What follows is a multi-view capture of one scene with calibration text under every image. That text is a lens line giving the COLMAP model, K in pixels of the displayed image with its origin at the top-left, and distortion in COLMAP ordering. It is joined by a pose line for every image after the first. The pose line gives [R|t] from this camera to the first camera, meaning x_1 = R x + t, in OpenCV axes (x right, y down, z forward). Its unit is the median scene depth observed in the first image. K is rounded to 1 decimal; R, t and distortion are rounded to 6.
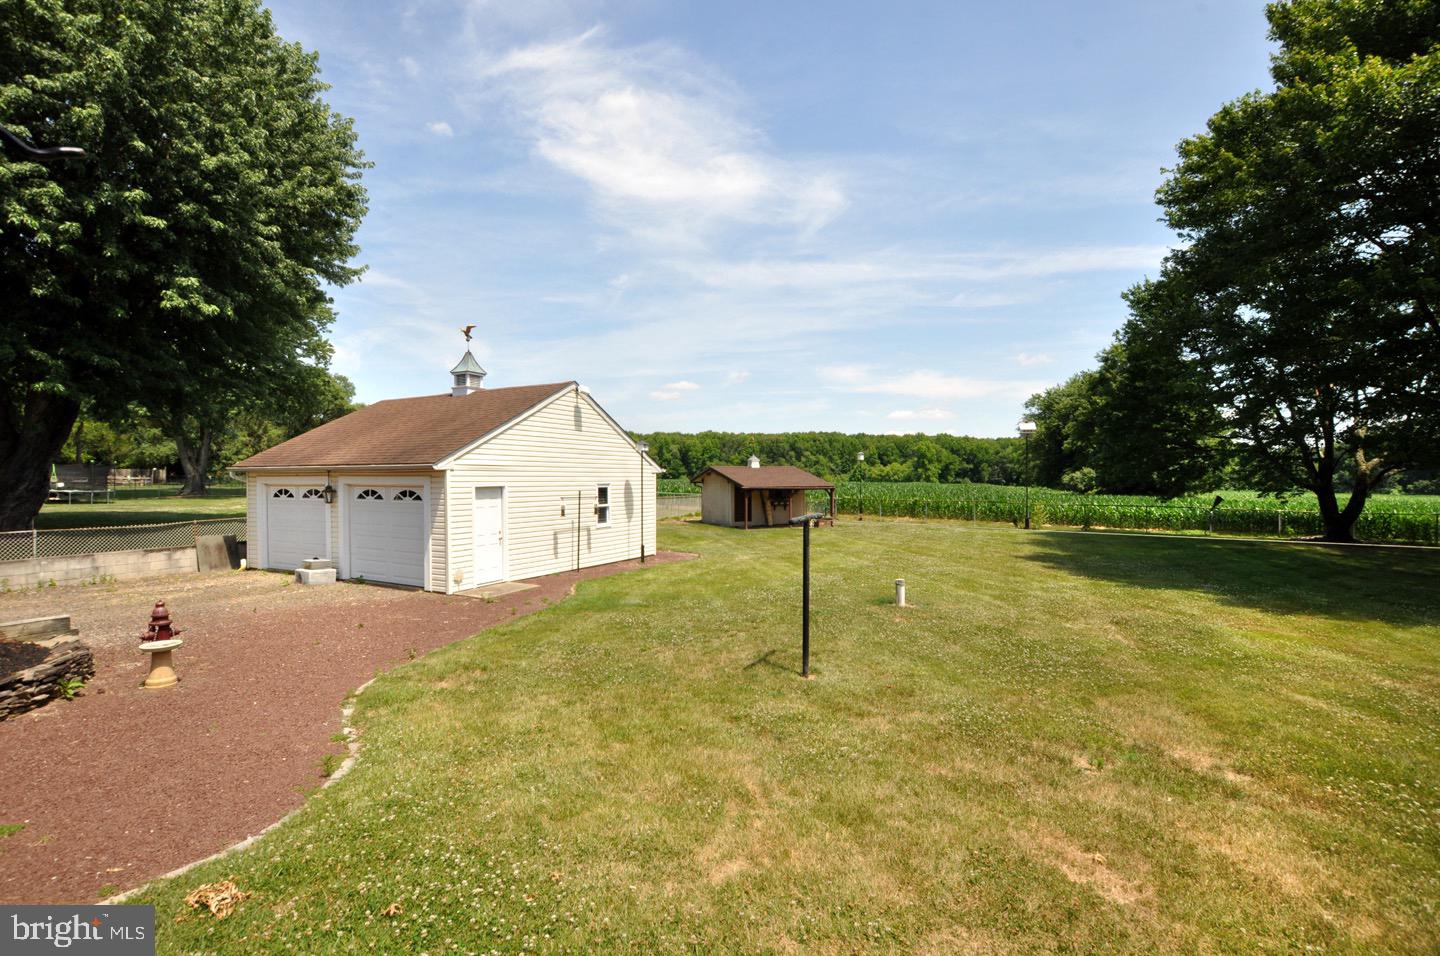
lens RADIAL K [[634.5, 0, 725.6], [0, 634.5, 479.6], [0, 0, 1]] dist [-0.035210, 0.006070]
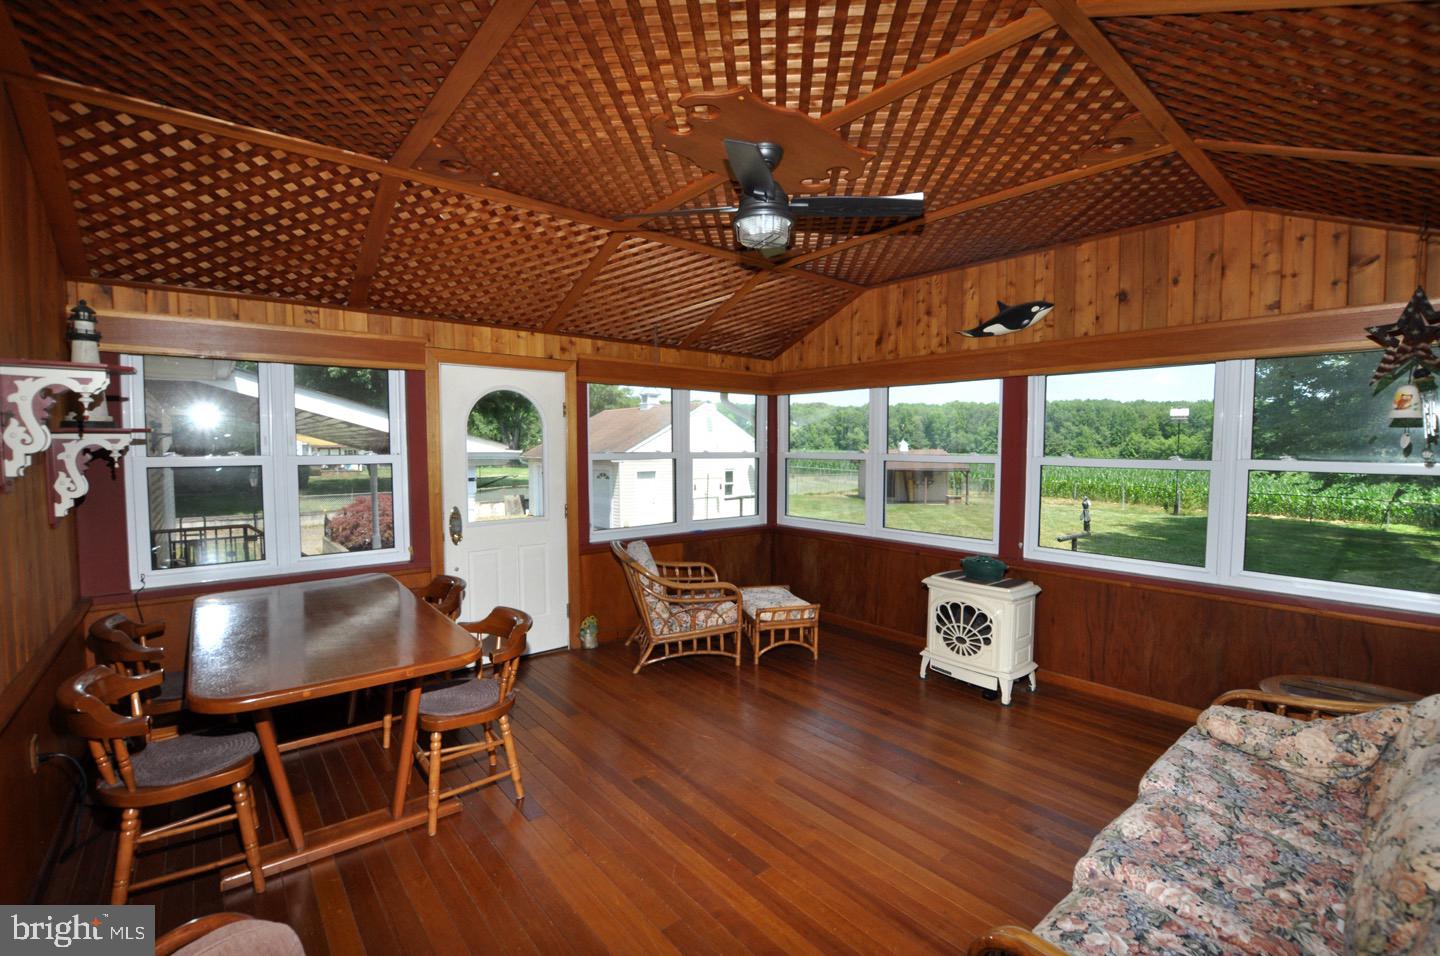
lens RADIAL K [[625.7, 0, 720.0], [0, 625.7, 478.0], [0, 0, 1]] dist [-0.036599, 0.000200]
pose [[0.923836, 0.022437, -0.382130, 0.364107], [-0.005697, 0.998976, 0.044884, -0.039690], [0.382746, -0.039289, 0.923018, -0.376466]]
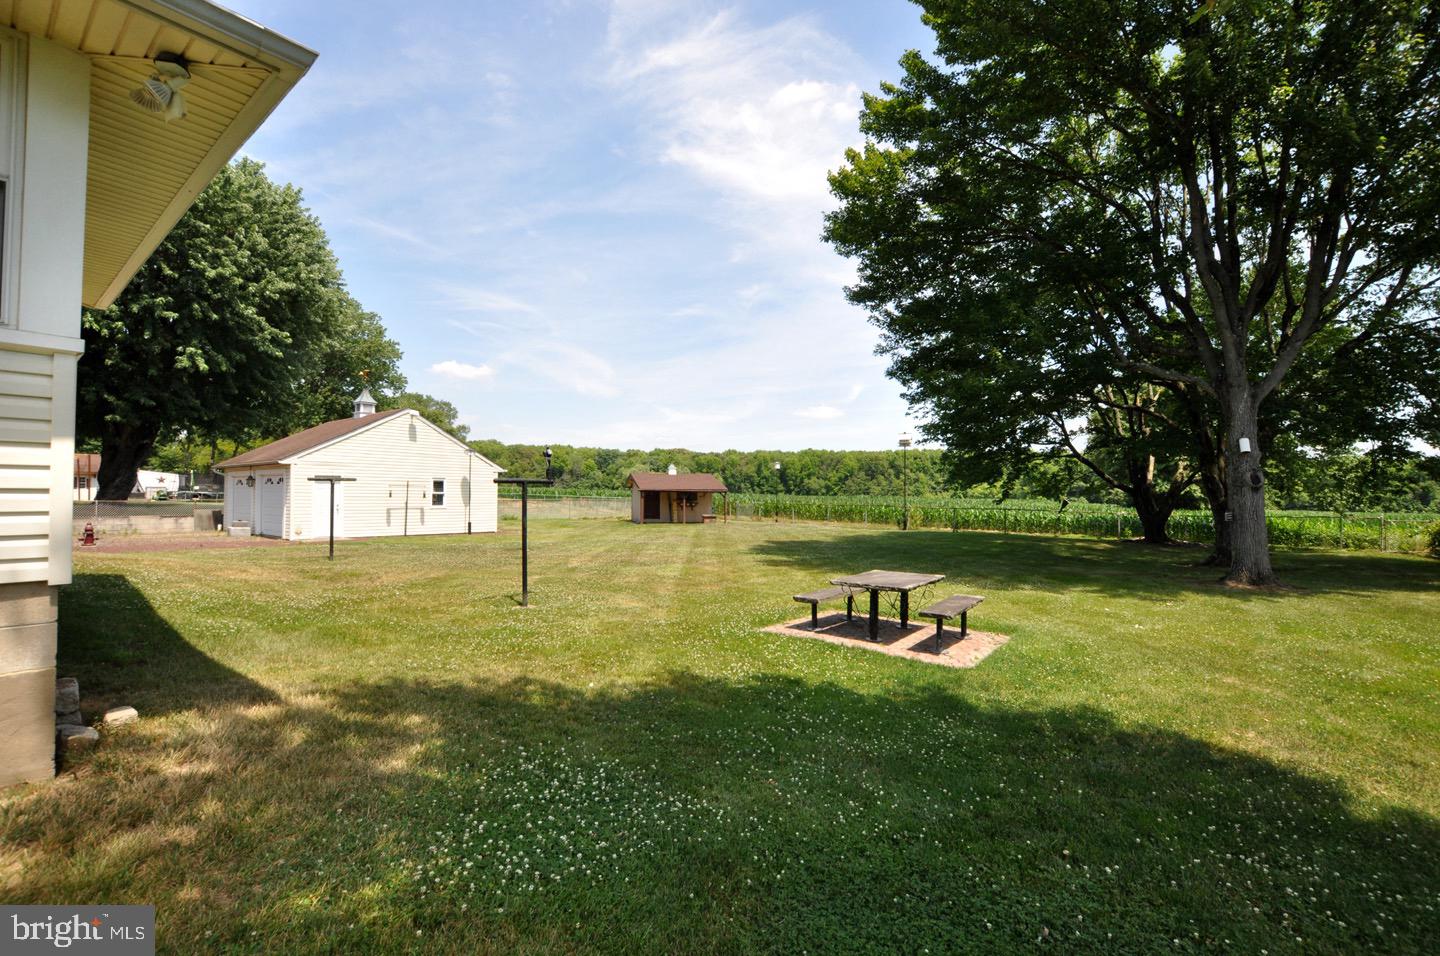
lens RADIAL K [[625.7, 0, 720.0], [0, 625.7, 478.0], [0, 0, 1]] dist [-0.036599, 0.000200]
pose [[0.983793, 0.001936, -0.179298, 0.723858], [-0.007439, 0.999522, -0.030024, 0.046595], [0.179154, 0.030871, 0.983337, -0.282529]]
